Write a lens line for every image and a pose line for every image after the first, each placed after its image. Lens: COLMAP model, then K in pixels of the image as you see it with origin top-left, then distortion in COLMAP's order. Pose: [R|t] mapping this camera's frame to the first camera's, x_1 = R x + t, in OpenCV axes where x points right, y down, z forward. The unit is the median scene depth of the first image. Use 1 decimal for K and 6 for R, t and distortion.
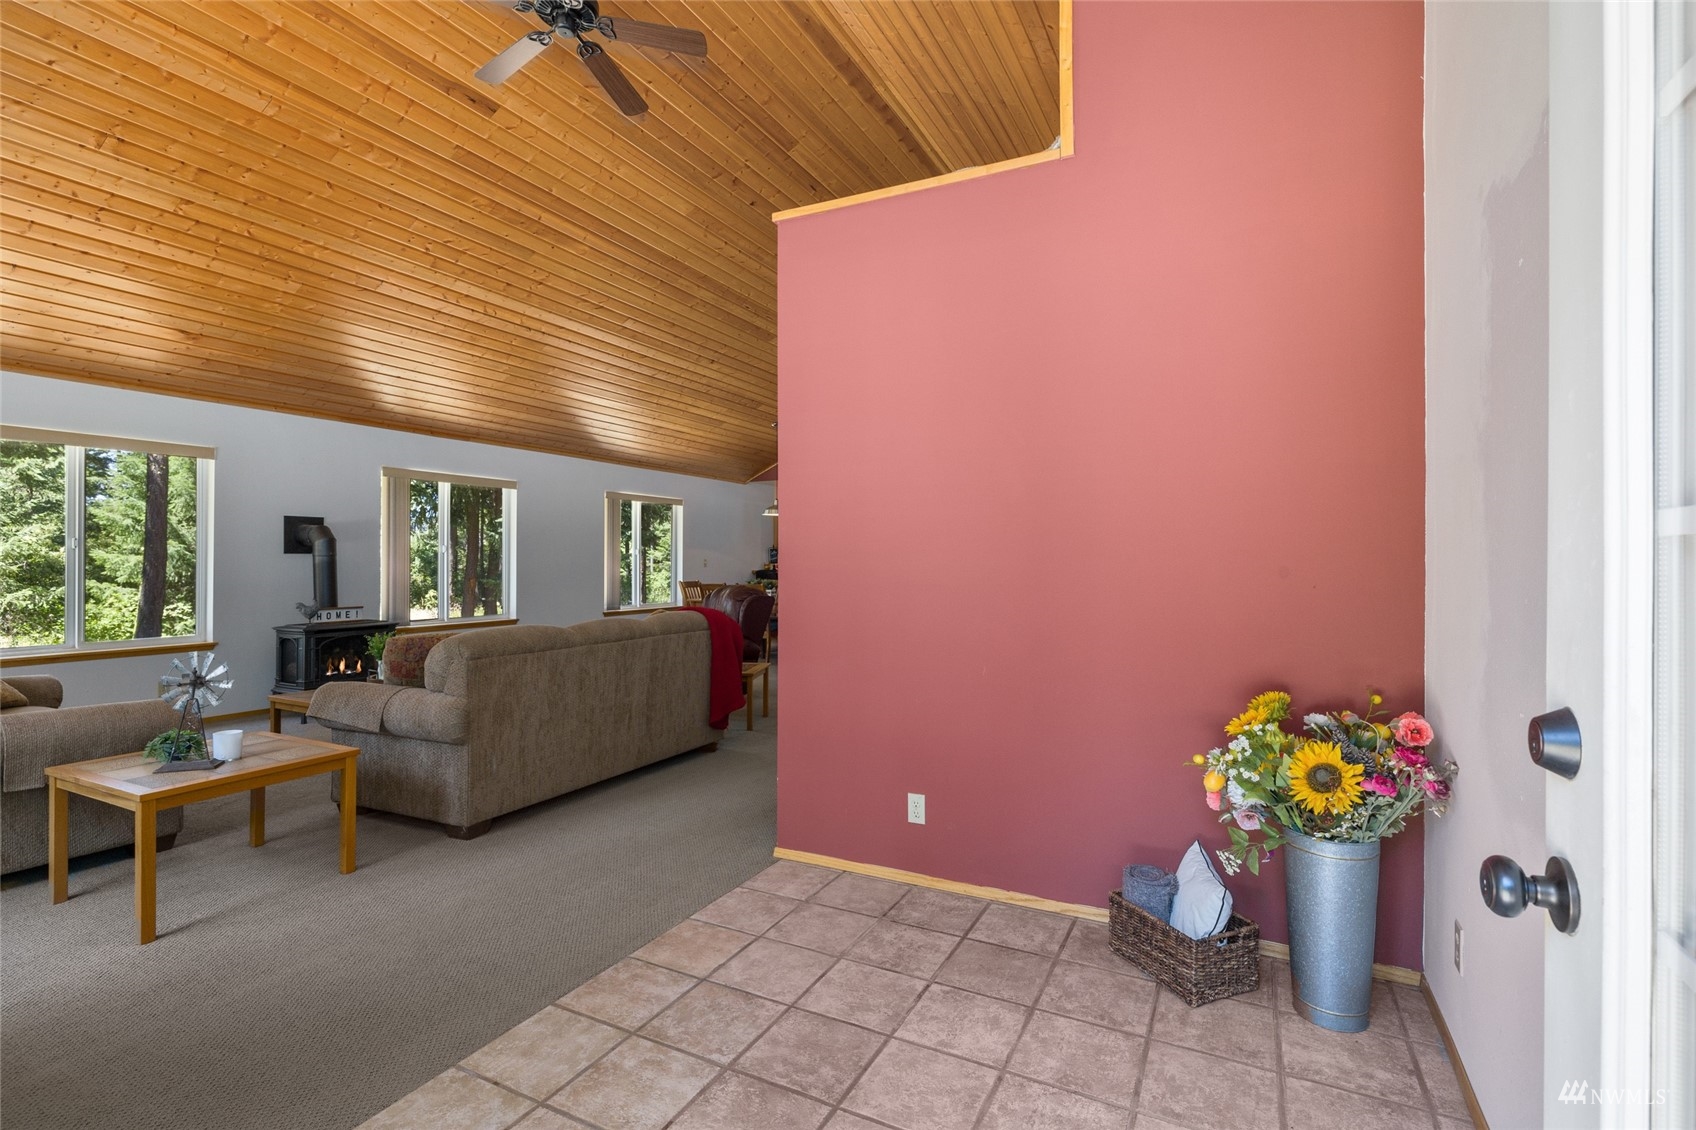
lens RADIAL K [[777.9, 0, 848.0], [0, 777.9, 565.0], [0, 0, 1]] dist [0.000590, 0.000134]
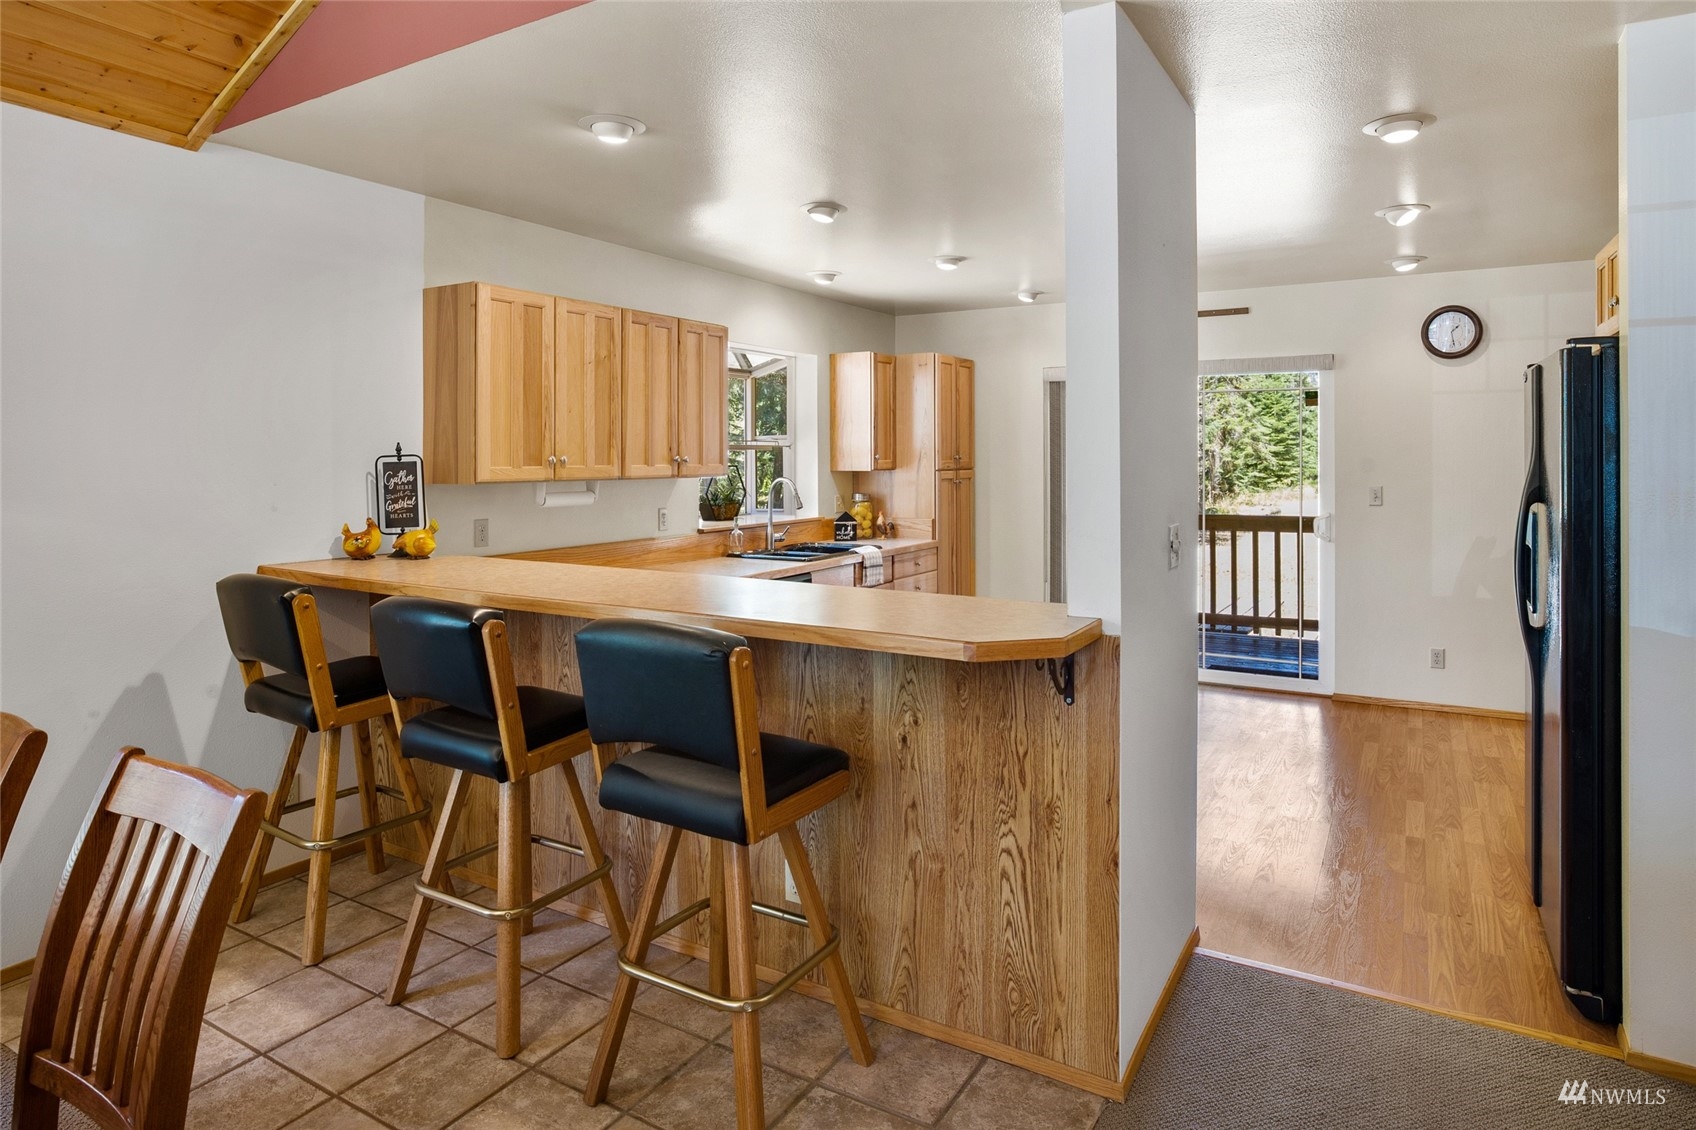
lens RADIAL K [[975.6, 0, 852.0], [0, 975.6, 456.4], [0, 0, 1]] dist [-0.032092, 0.001494]
pose [[0.998186, -0.005511, -0.059945, 0.072602], [0.005117, 0.999964, -0.006717, -0.028041], [0.059980, 0.006398, 0.998179, 1.026993]]
